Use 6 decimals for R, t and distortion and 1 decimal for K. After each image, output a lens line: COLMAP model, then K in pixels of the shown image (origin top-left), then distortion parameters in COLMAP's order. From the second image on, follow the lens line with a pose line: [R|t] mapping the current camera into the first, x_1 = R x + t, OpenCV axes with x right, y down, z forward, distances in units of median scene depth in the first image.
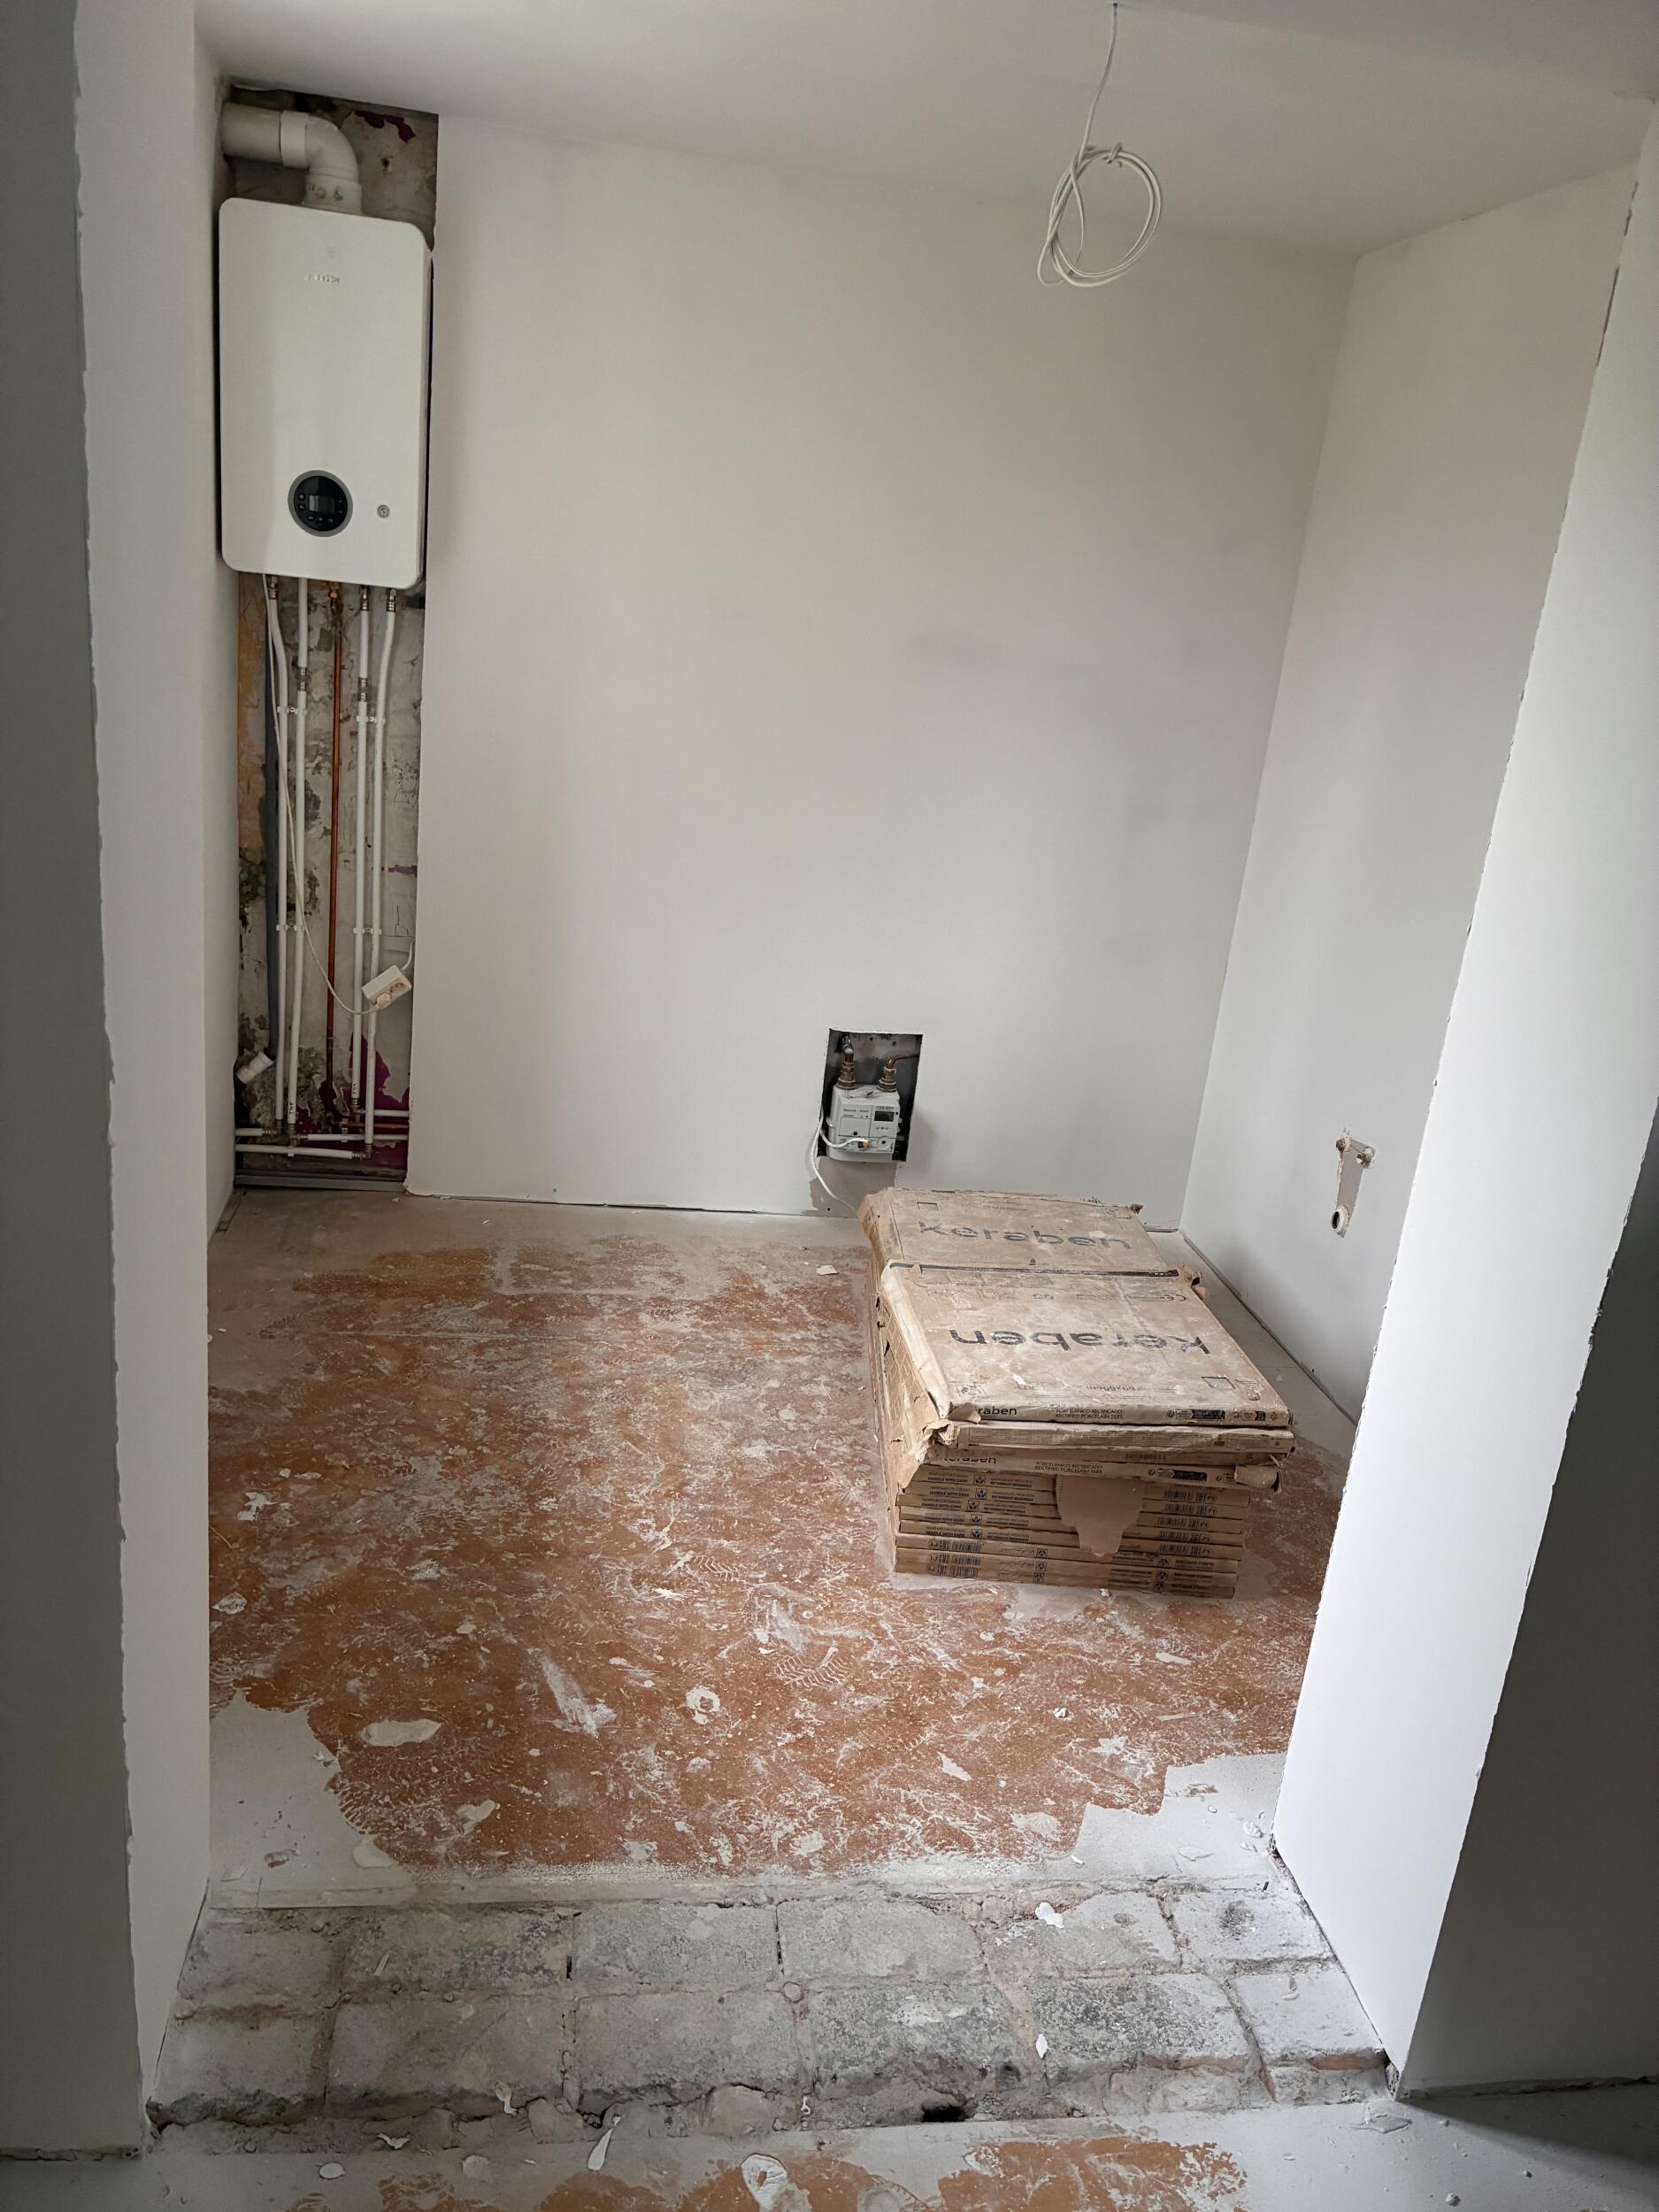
lens RADIAL K [[1696.0, 0, 823.4], [0, 1696.0, 1107.1], [0, 0, 1]] dist [-0.005301, 0.005197]
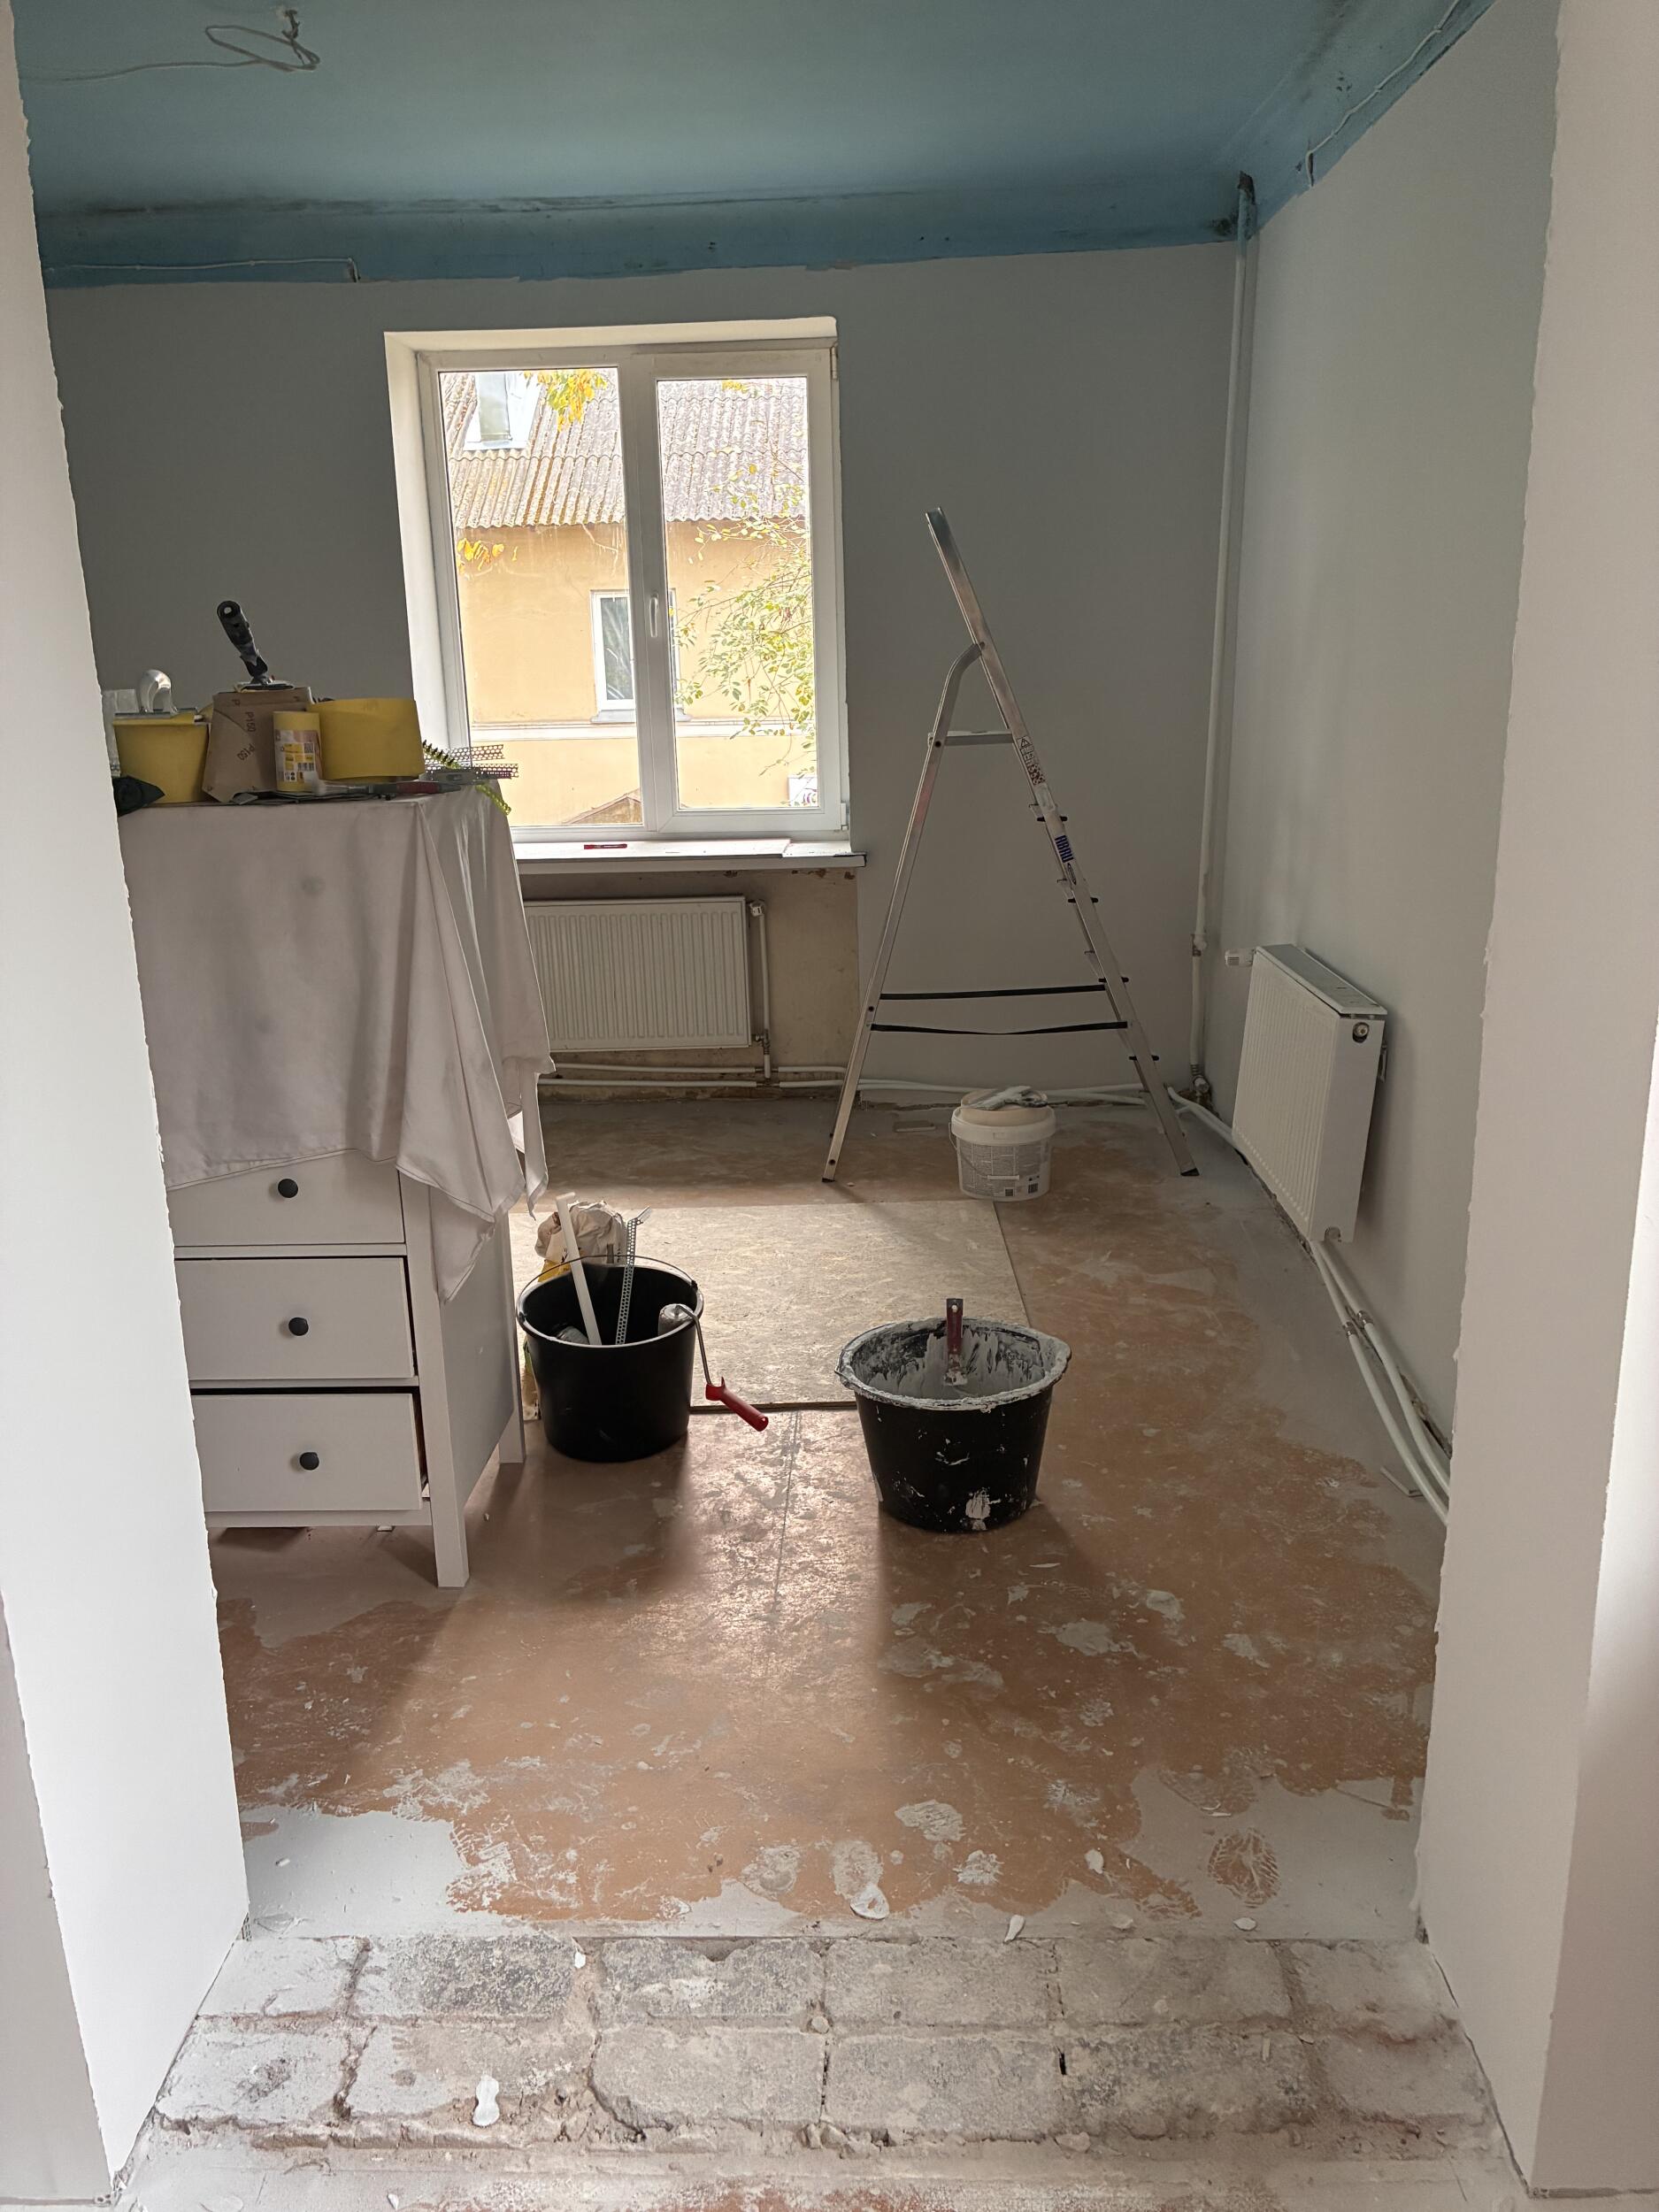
lens RADIAL K [[1696.0, 0, 823.3], [0, 1696.0, 1109.2], [0, 0, 1]] dist [-0.005301, 0.005197]
pose [[-0.981790, -0.121638, 0.145919, -0.099568], [-0.021701, 0.834906, 0.549965, -0.428937], [-0.188725, 0.536784, -0.822342, 1.565906]]
